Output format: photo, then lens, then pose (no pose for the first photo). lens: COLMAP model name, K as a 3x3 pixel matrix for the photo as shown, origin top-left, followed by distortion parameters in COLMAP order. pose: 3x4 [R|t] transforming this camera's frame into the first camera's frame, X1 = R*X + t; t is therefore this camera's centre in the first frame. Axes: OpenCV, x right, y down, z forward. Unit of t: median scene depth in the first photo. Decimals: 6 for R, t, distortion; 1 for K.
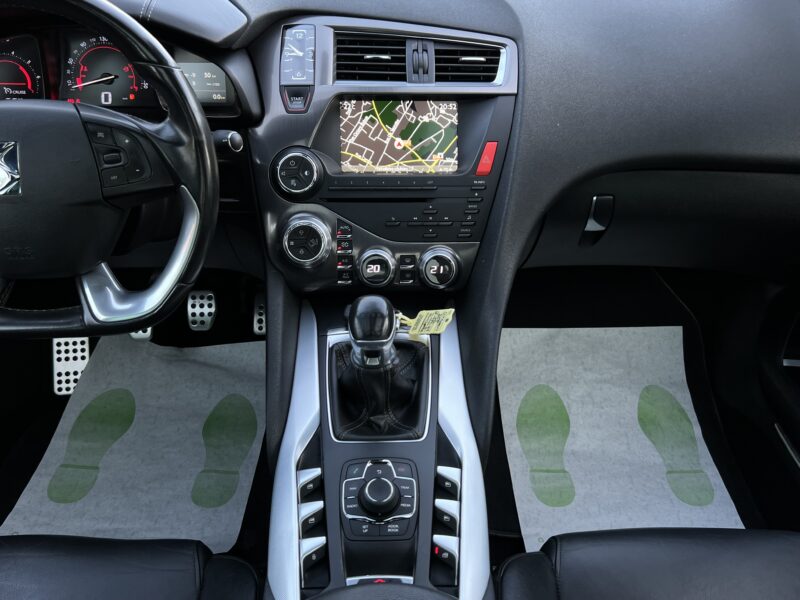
lens RADIAL K [[729.5, 0, 400.3], [0, 729.5, 304.7], [0, 0, 1]] dist [0.043299, 0.000000]
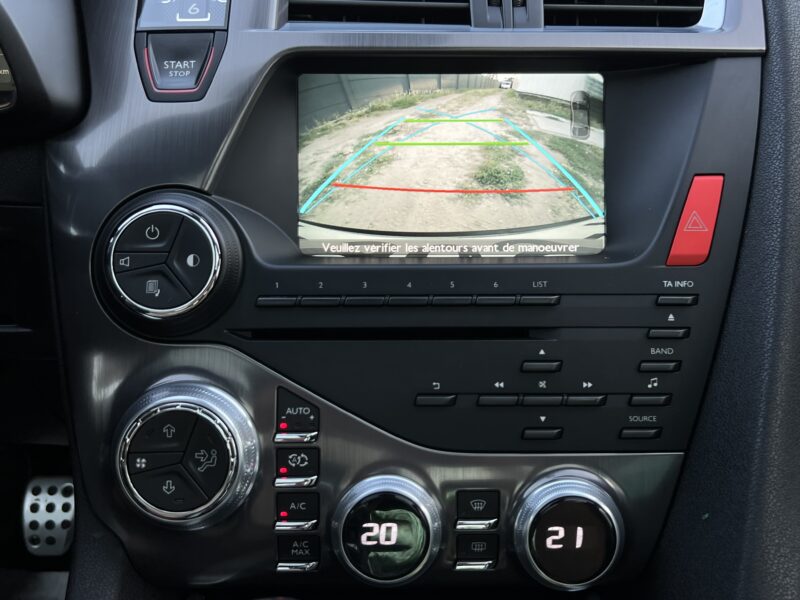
lens RADIAL K [[842.2, 0, 402.5], [0, 842.2, 299.9], [0, 0, 1]] dist [0.035230, 0.000000]
pose [[0.999688, 0.002112, -0.024871, -0.015676], [-0.004904, 0.993615, -0.112720, -0.110056], [0.024474, 0.112807, 0.993315, 0.571399]]
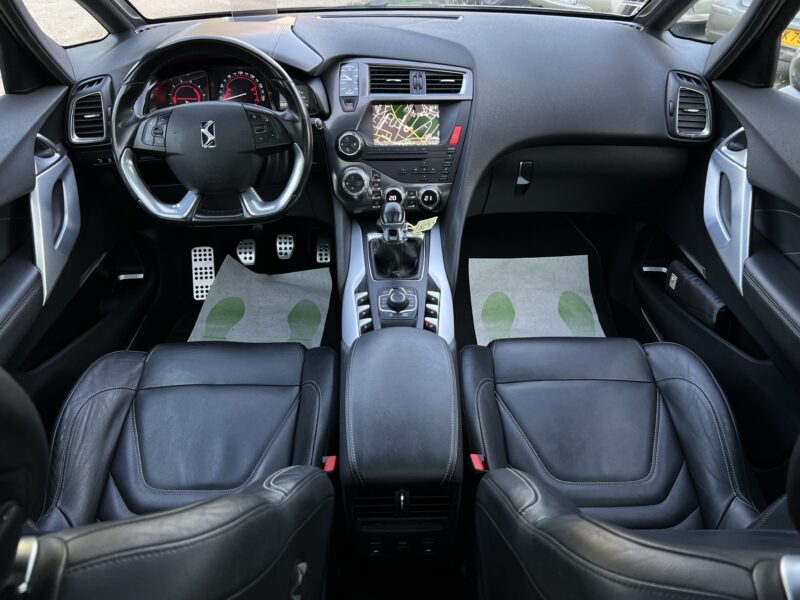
lens RADIAL K [[608.1, 0, 402.4], [0, 608.1, 307.8], [0, 0, 1]] dist [0.072210, -0.055788]
pose [[0.999842, -0.011647, -0.013407, 0.003644], [0.011508, 0.999880, -0.010398, 0.229504], [0.013527, 0.010242, 0.999856, -0.481258]]
